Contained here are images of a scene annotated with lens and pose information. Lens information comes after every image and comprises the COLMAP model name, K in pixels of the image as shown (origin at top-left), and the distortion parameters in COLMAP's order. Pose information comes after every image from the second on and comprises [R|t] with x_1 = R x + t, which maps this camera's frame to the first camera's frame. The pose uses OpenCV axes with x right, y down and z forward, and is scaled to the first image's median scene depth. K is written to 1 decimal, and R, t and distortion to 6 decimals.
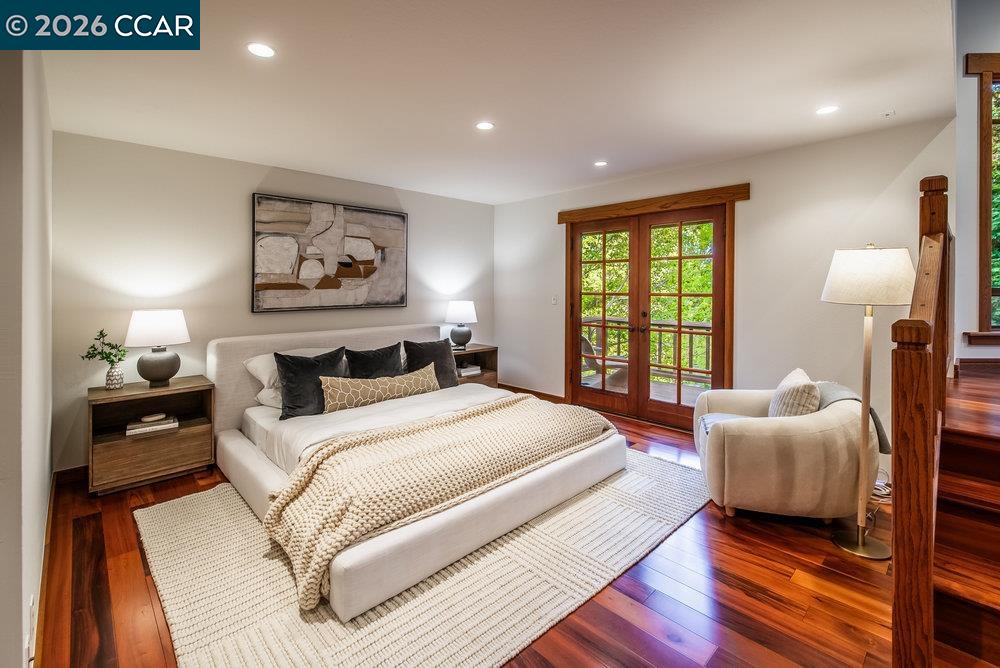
lens RADIAL K [[440.6, 0, 513.2], [0, 440.6, 296.1], [0, 0, 1]] dist [0.000625, 0.000132]
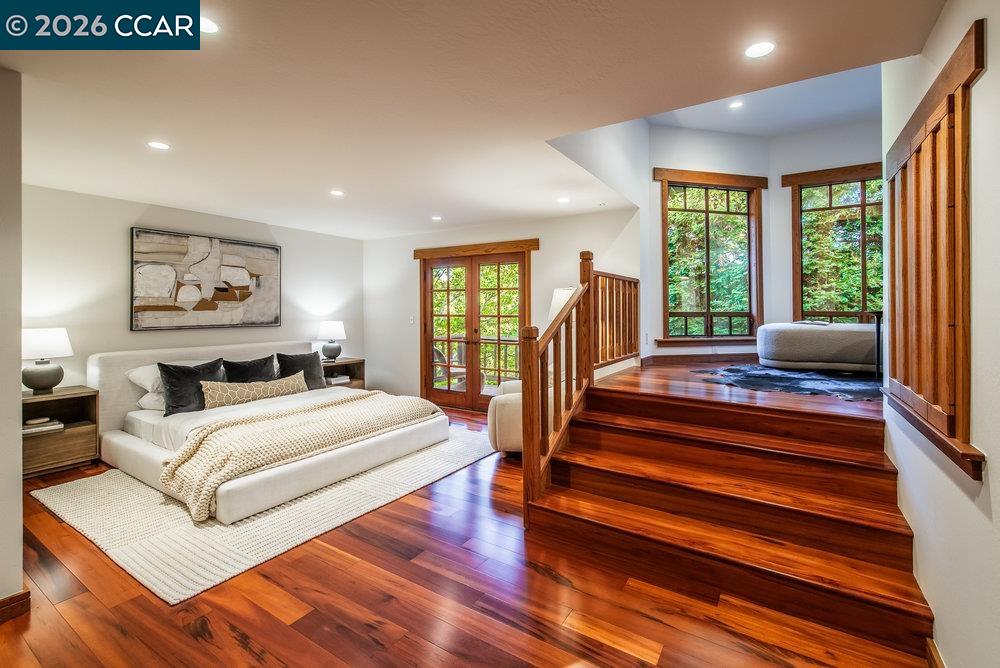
lens RADIAL K [[436.5, 0, 513.8], [0, 436.5, 324.9], [0, 0, 1]] dist [0.001263, -0.000078]
pose [[0.972841, -0.002936, 0.231454, 0.114037], [-0.000371, 0.999899, 0.014242, 0.005215], [-0.231473, -0.013941, 0.972742, -0.336472]]
